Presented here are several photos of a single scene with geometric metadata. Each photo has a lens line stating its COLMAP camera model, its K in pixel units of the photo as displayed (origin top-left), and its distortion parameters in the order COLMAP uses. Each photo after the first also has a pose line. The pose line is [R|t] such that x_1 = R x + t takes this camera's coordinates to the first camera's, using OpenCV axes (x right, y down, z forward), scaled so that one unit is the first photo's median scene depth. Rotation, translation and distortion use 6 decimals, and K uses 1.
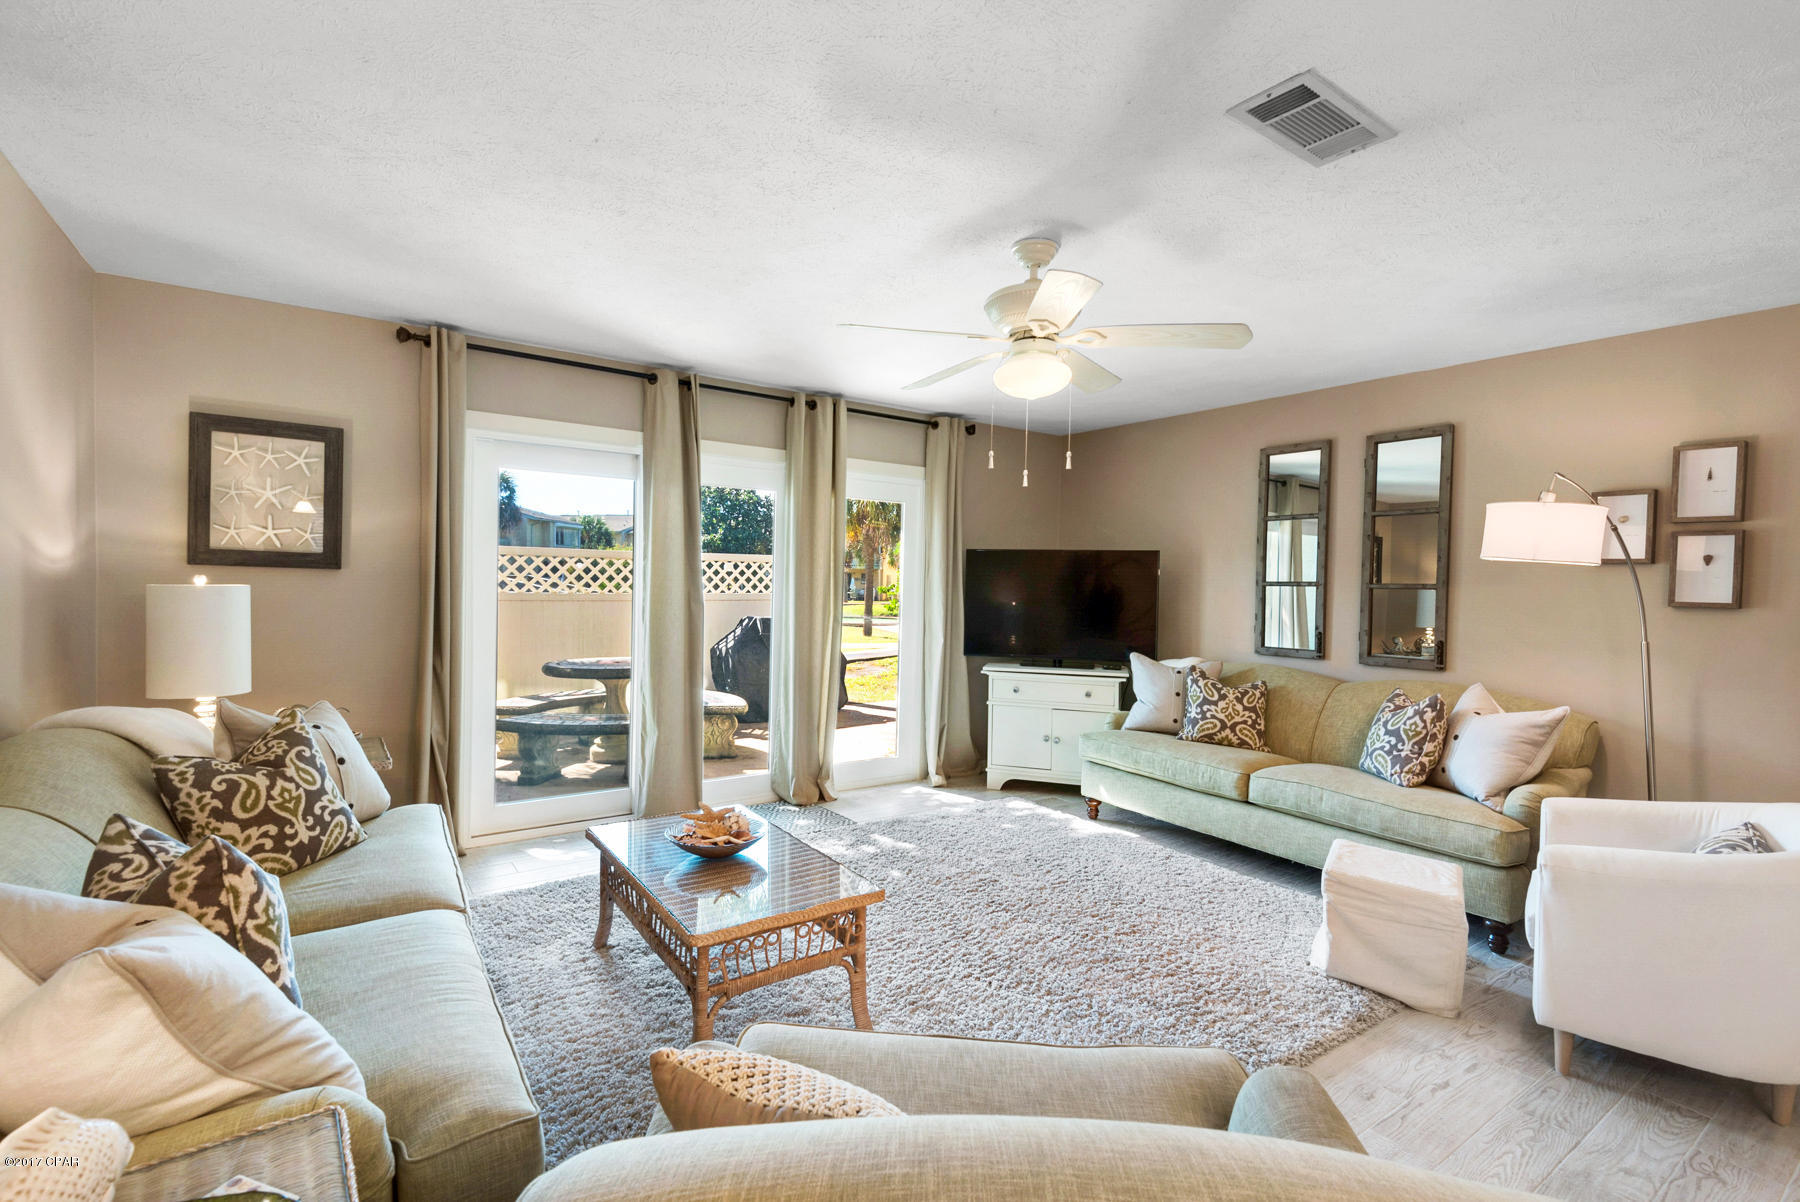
lens RADIAL K [[811.0, 0, 900.7], [0, 811.0, 609.6], [0, 0, 1]] dist [0.026546, -0.014703]
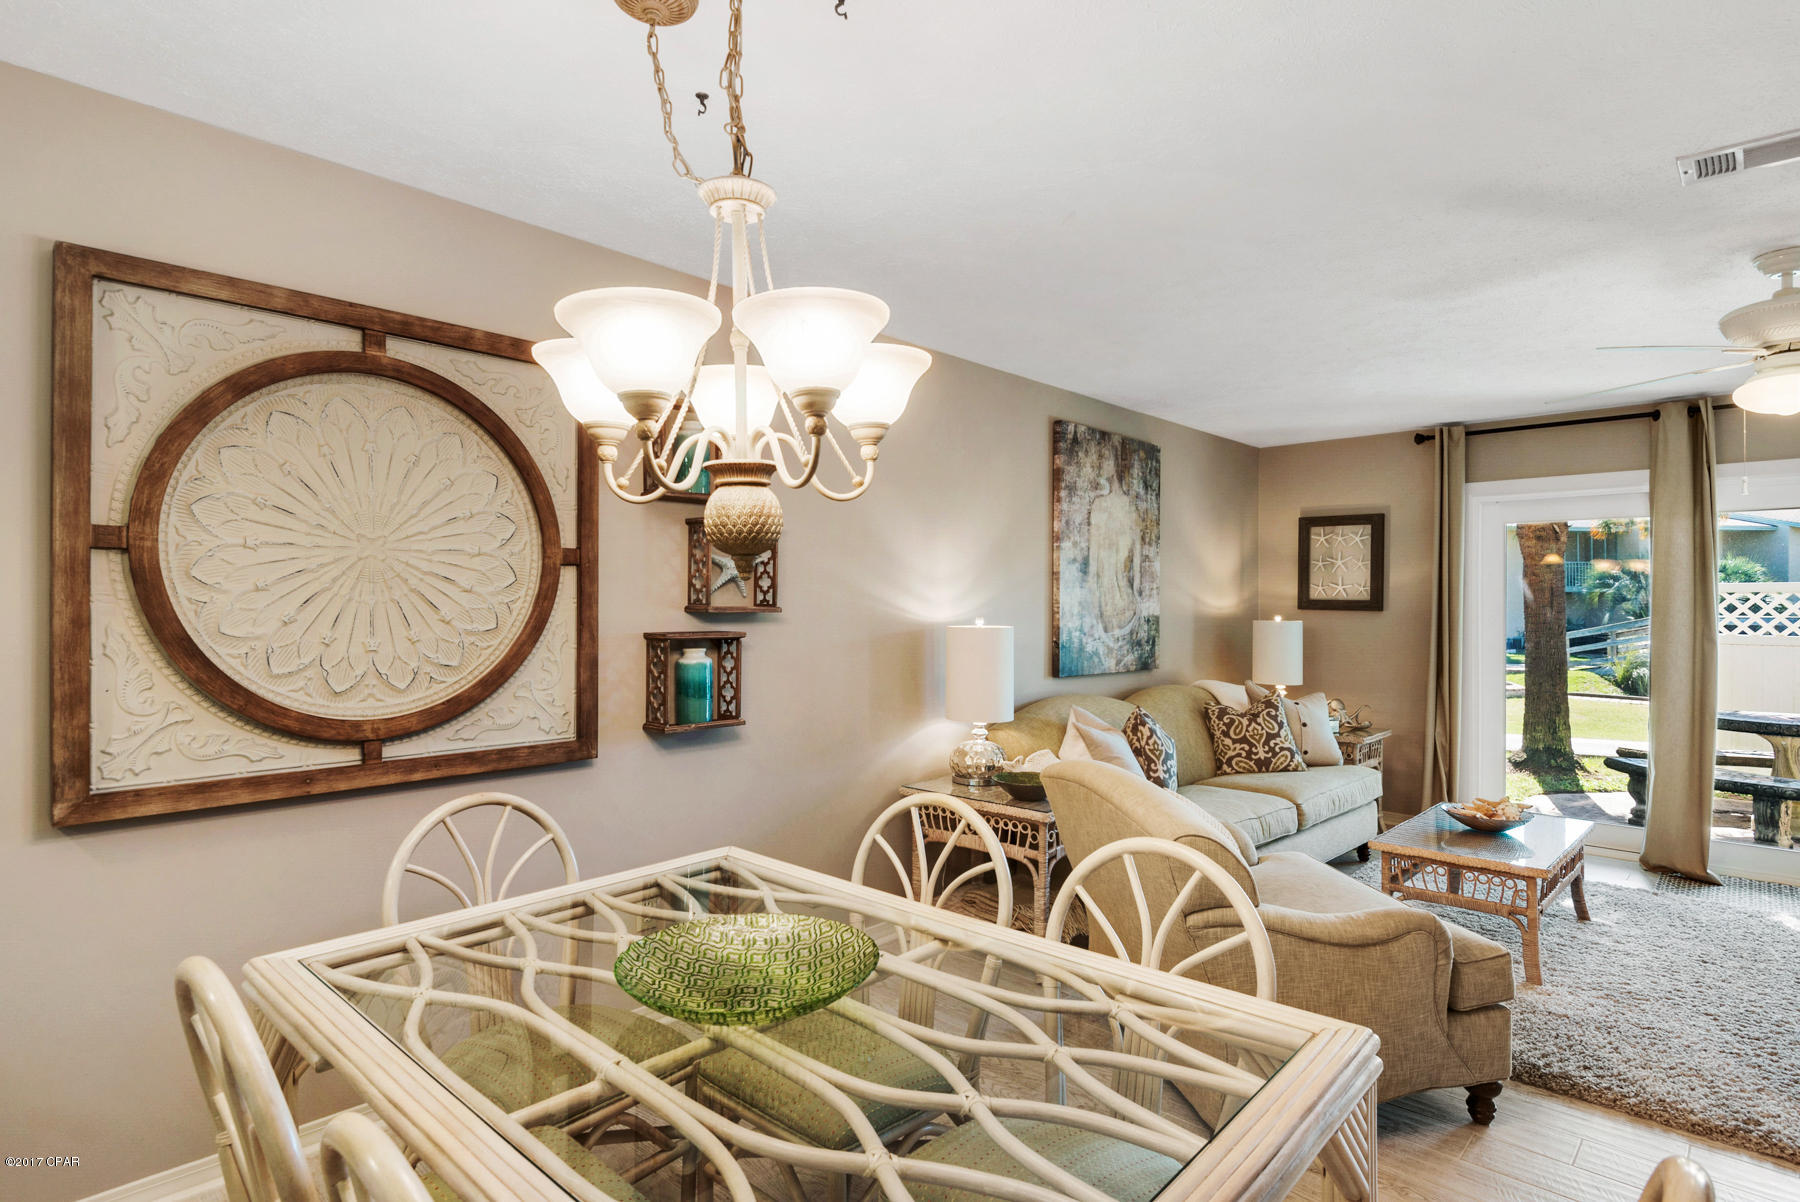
lens RADIAL K [[922.7, 0, 890.4], [0, 922.7, 603.8], [0, 0, 1]] dist [0.023283, -0.015621]
pose [[0.190538, -0.023525, -0.981398, 0.663254], [-0.036486, 0.998852, -0.031027, 0.017150], [0.981001, 0.041719, 0.189461, -0.132727]]
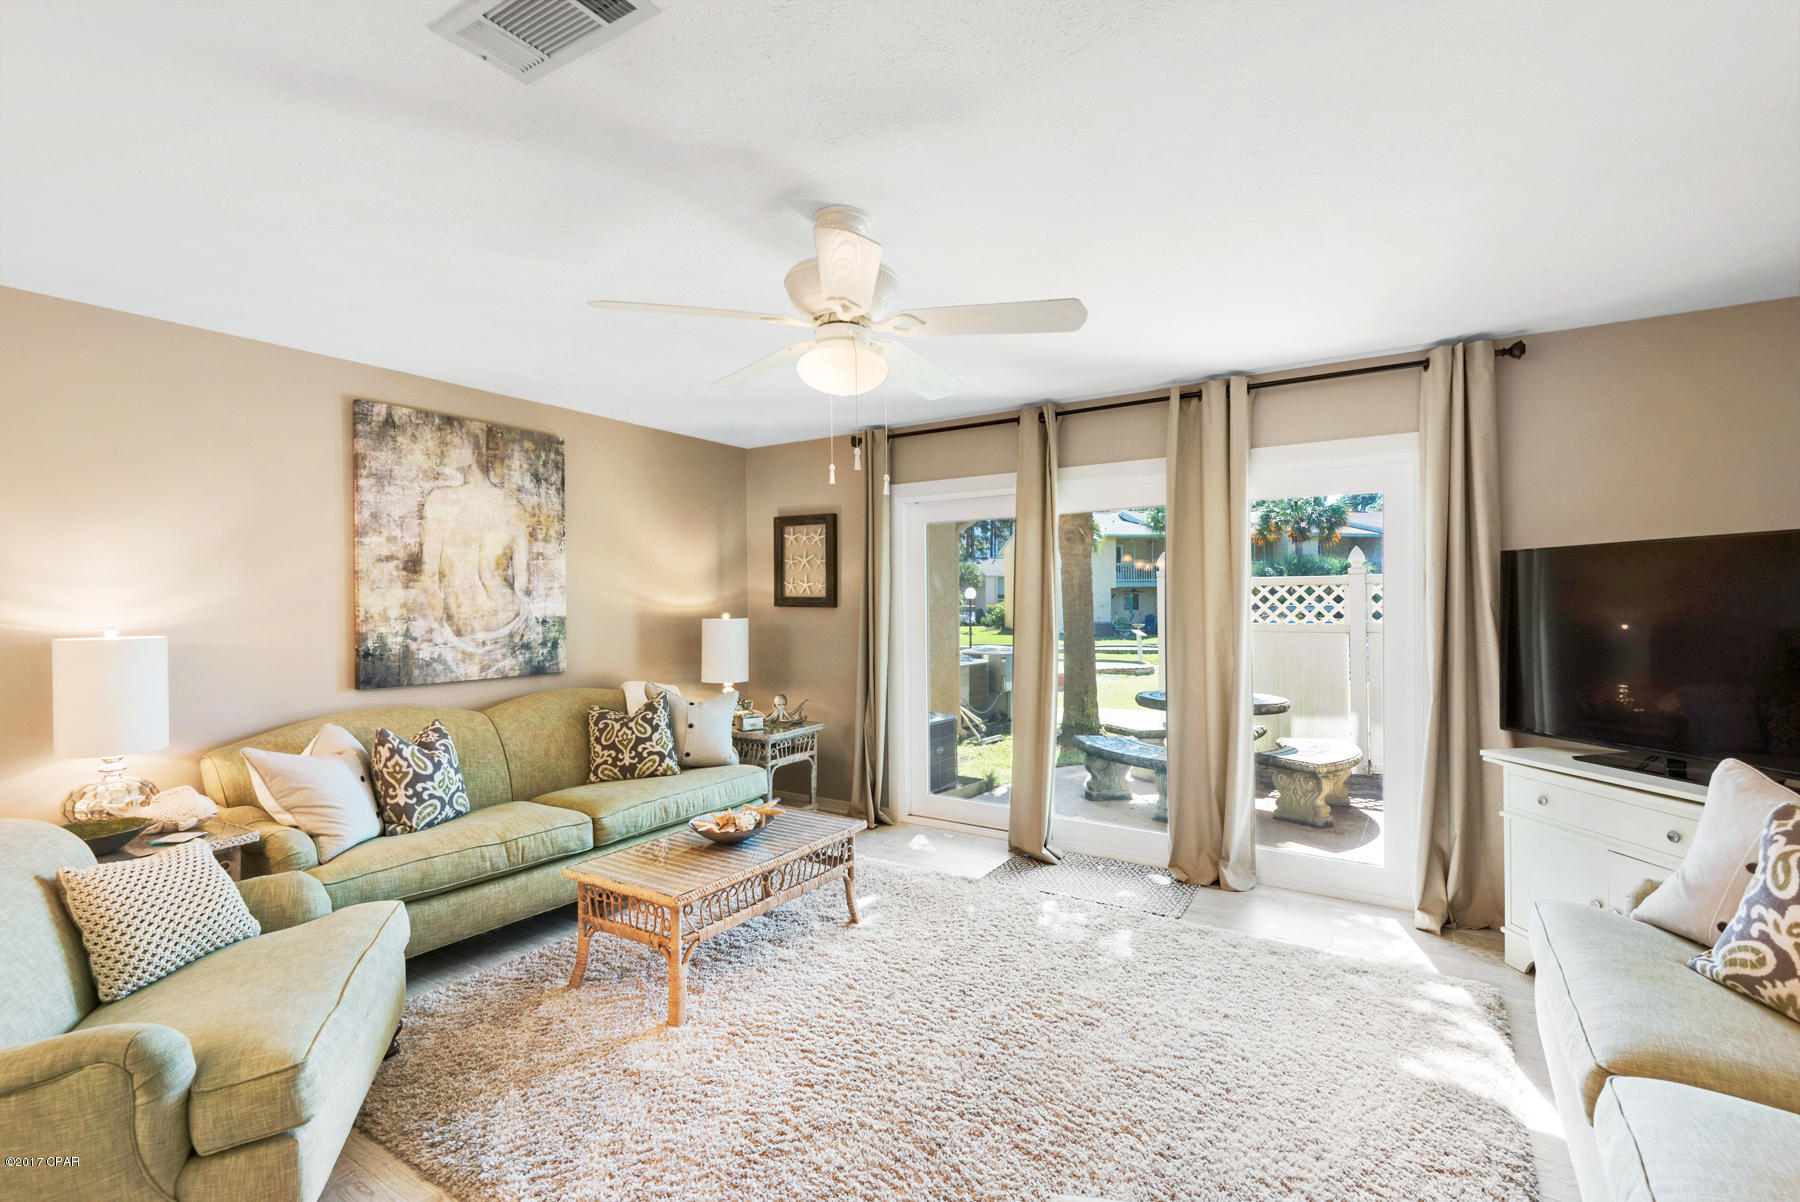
lens RADIAL K [[811.0, 0, 894.3], [0, 811.0, 603.0], [0, 0, 1]] dist [0.026546, -0.014703]
pose [[0.379353, -0.022923, -0.924968, 0.635224], [-0.018578, 0.999303, -0.032384, -0.011060], [0.925066, 0.029470, 0.378662, 0.484102]]
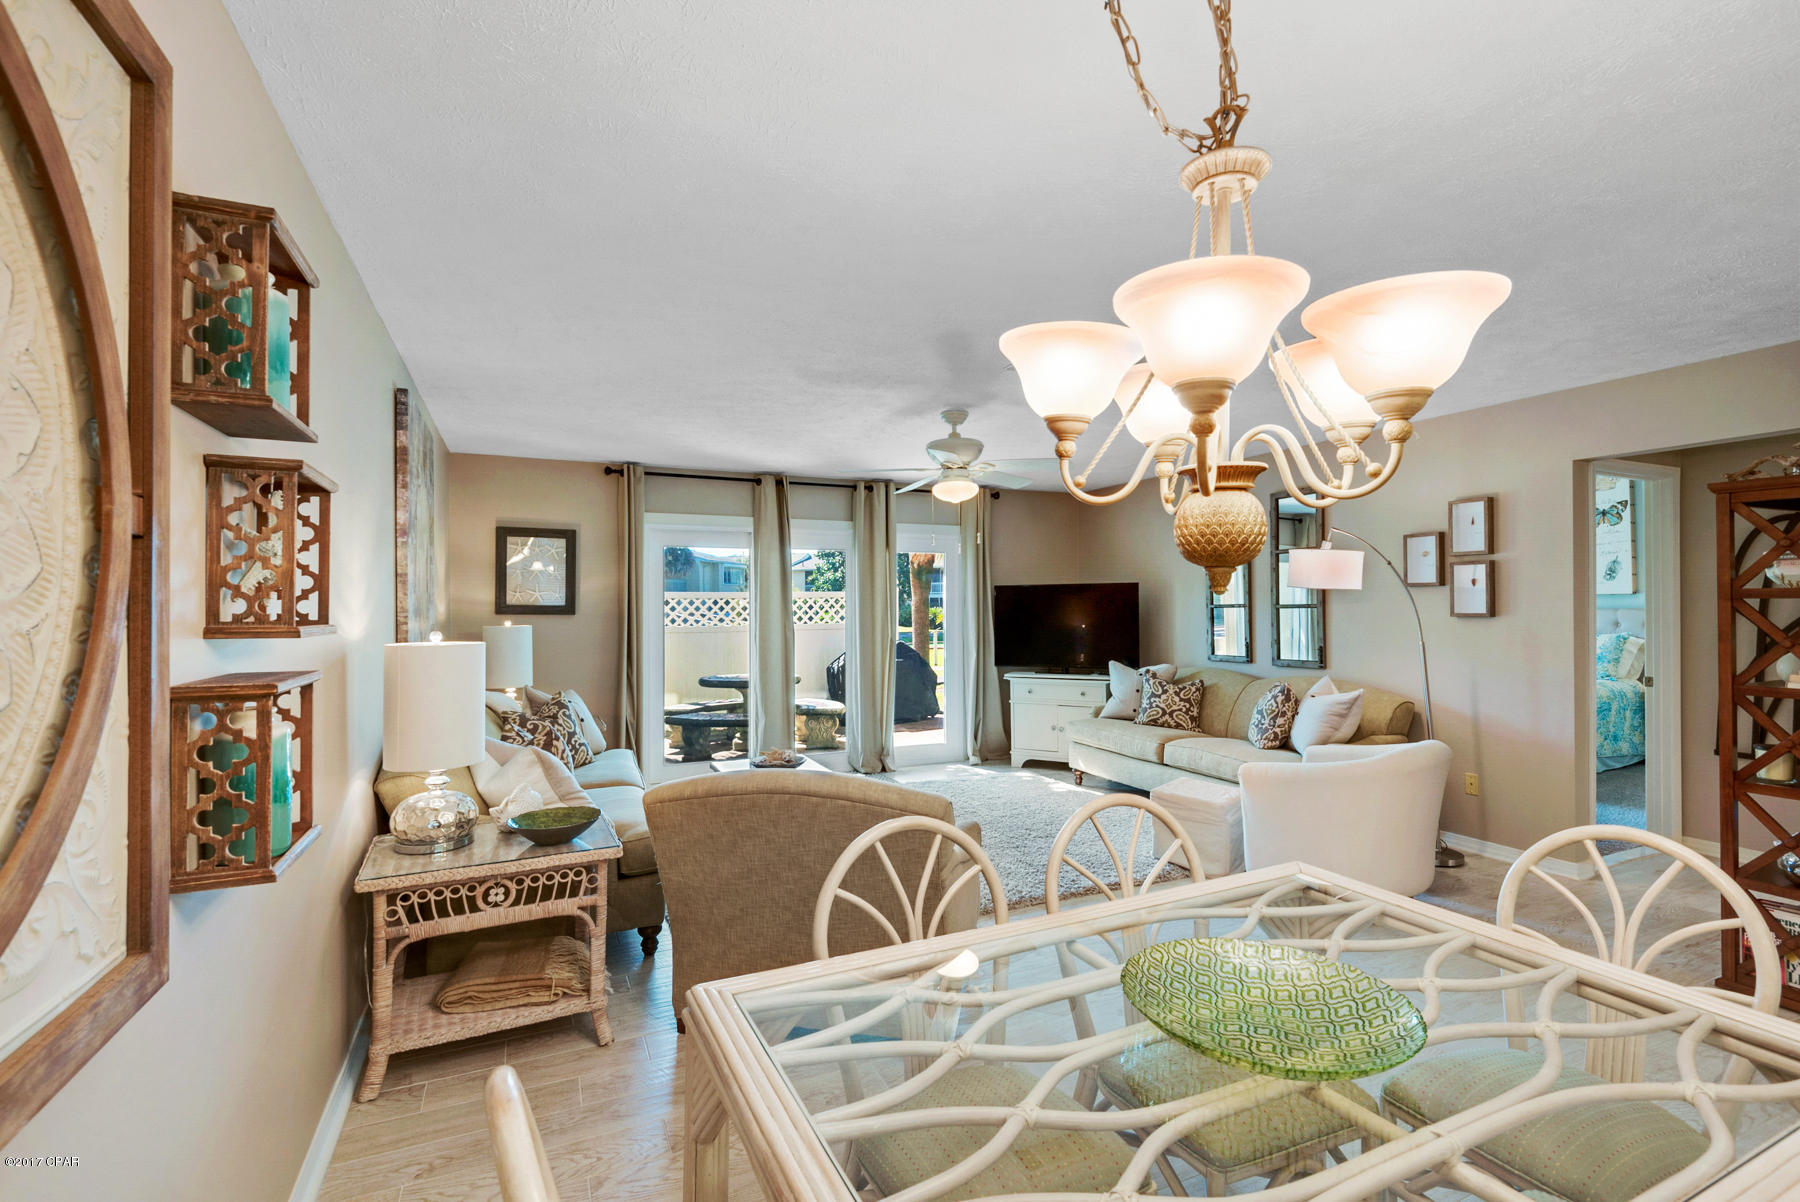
lens RADIAL K [[811.0, 0, 901.1], [0, 811.0, 600.4], [0, 0, 1]] dist [0.026546, -0.014703]
pose [[0.982847, -0.029607, -0.182029, 0.231621], [0.021258, 0.998638, -0.047648, 0.012431], [0.183191, 0.042962, 0.982138, -0.432892]]
